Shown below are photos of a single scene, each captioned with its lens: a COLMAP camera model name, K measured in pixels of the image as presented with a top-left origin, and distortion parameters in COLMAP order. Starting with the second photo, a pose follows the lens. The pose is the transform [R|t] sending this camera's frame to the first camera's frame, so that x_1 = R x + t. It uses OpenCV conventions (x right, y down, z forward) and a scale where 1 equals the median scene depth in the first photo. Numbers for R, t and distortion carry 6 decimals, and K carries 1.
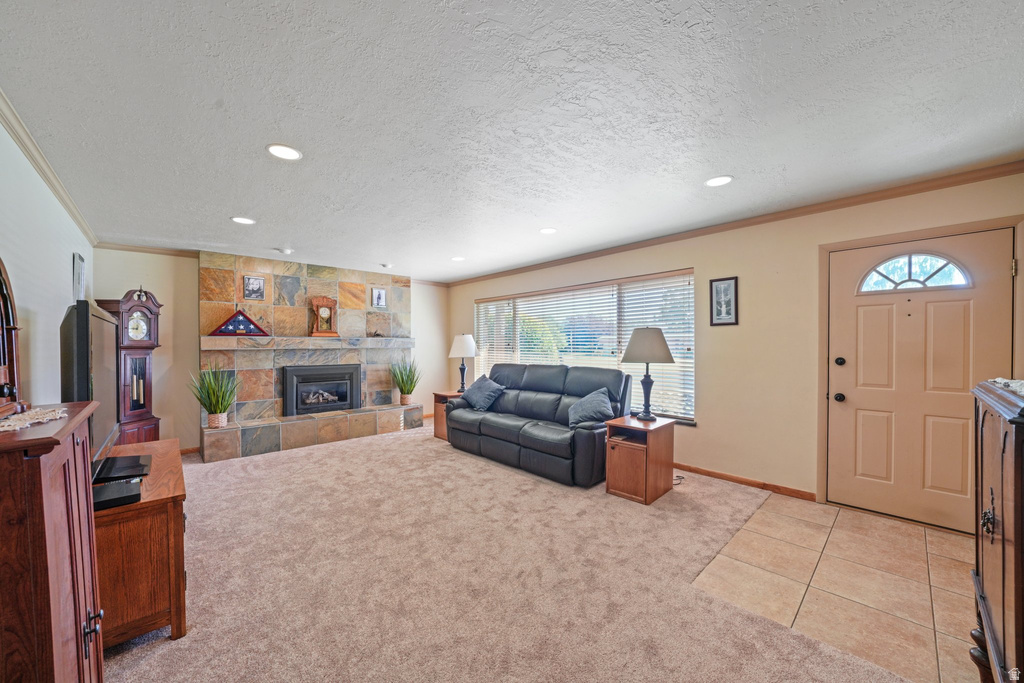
lens RADIAL K [[381.8, 0, 512.3], [0, 381.8, 345.3], [0, 0, 1]] dist [-0.001553, -0.000069]
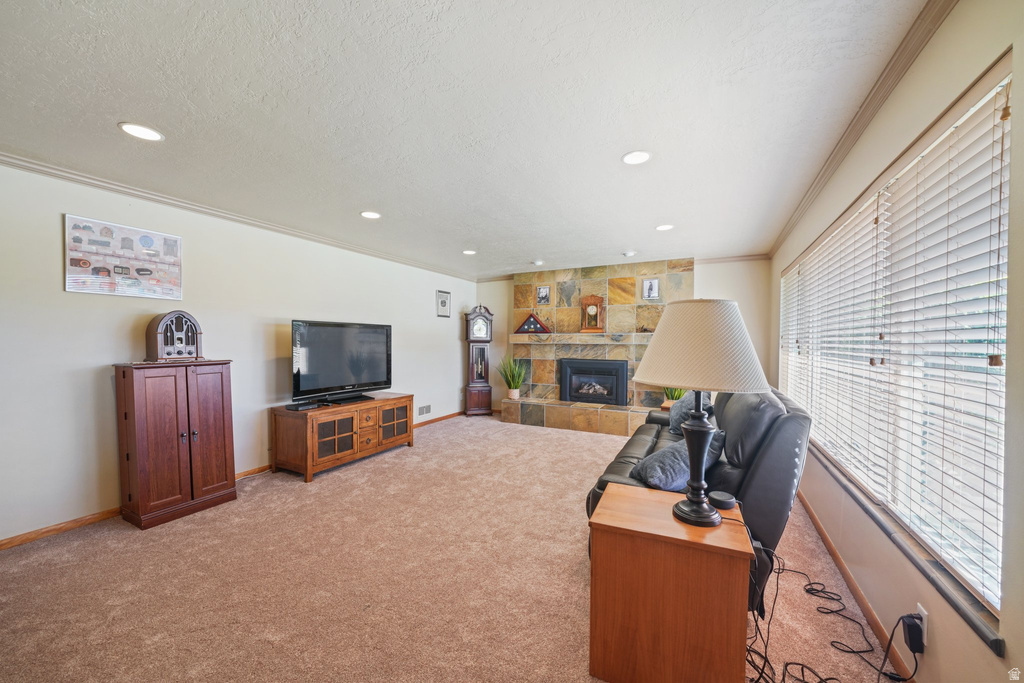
lens RADIAL K [[381.8, 0, 511.0], [0, 381.8, 344.9], [0, 0, 1]] dist [-0.001553, -0.000069]
pose [[0.333521, 0.013927, -0.942640, 0.466219], [-0.007611, 0.999898, 0.012080, 0.000050], [0.942712, 0.003146, 0.333593, 0.453933]]
